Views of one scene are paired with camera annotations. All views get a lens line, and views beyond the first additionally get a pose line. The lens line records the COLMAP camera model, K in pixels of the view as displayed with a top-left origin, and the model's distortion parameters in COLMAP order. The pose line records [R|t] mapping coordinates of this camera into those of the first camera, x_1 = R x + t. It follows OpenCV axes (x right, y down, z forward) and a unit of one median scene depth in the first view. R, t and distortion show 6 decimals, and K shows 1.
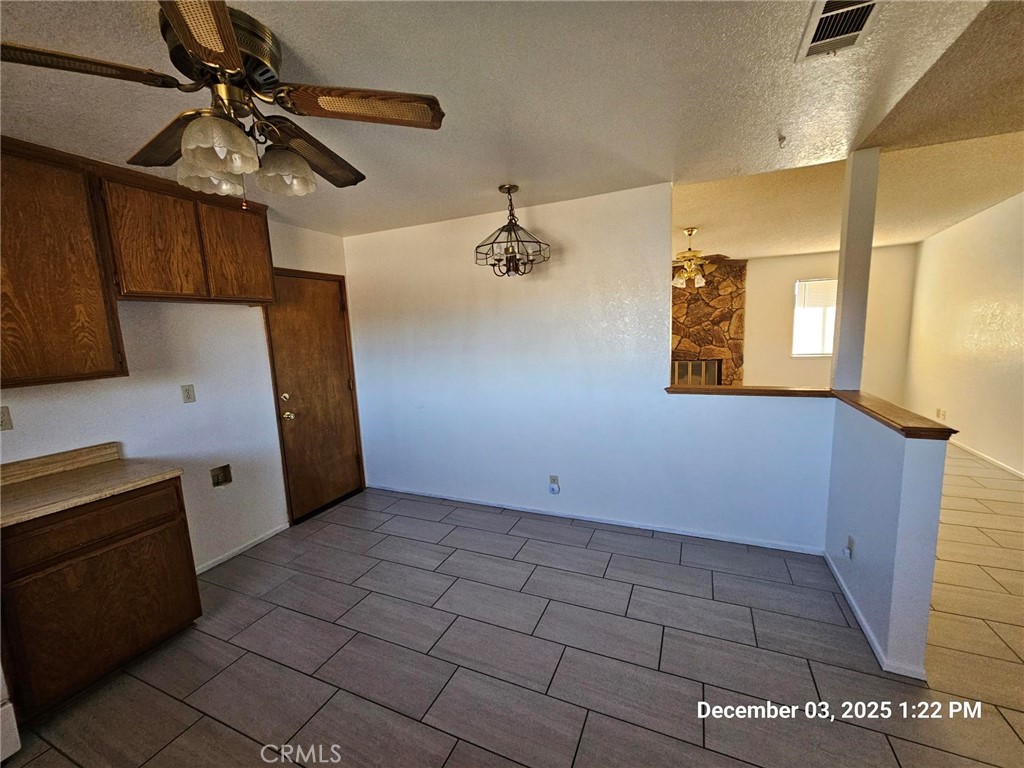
lens RADIAL K [[414.2, 0, 515.5], [0, 414.2, 385.2], [0, 0, 1]] dist [-0.003443, 0.000543]
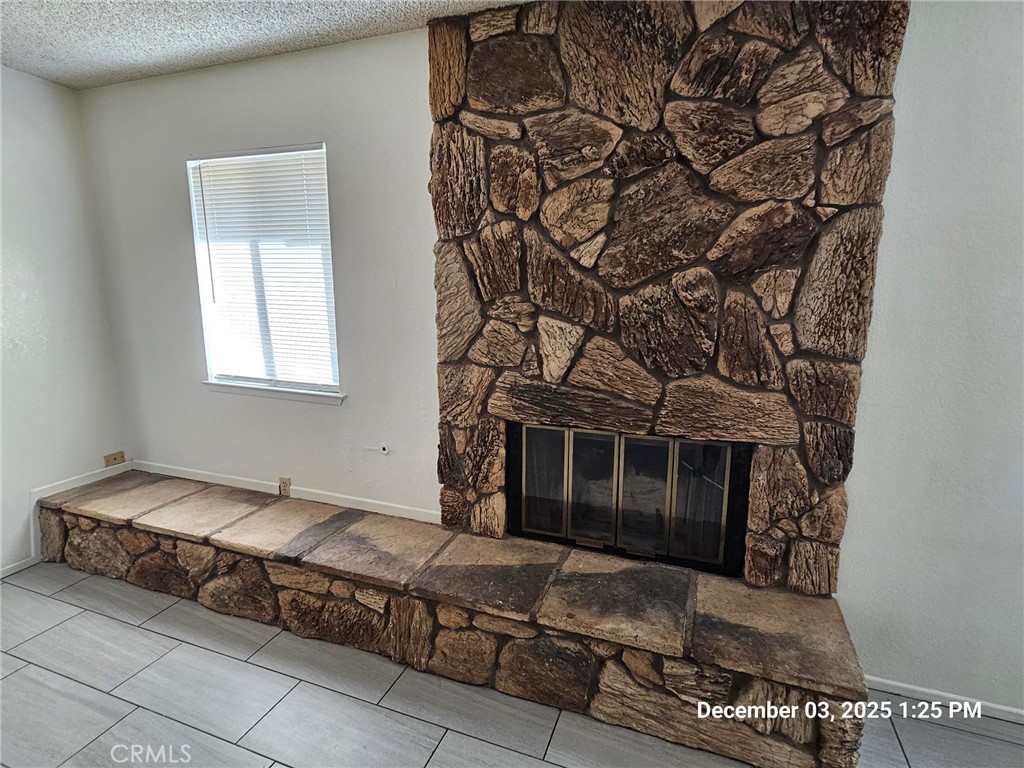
lens RADIAL K [[543.0, 0, 510.7], [0, 543.0, 386.6], [0, 0, 1]] dist [-0.000817, -0.000332]
pose [[0.997855, 0.029326, 0.058532, 0.356572], [-0.032921, 0.997568, 0.061437, -0.107128], [-0.056588, -0.063232, 0.996393, 0.730076]]
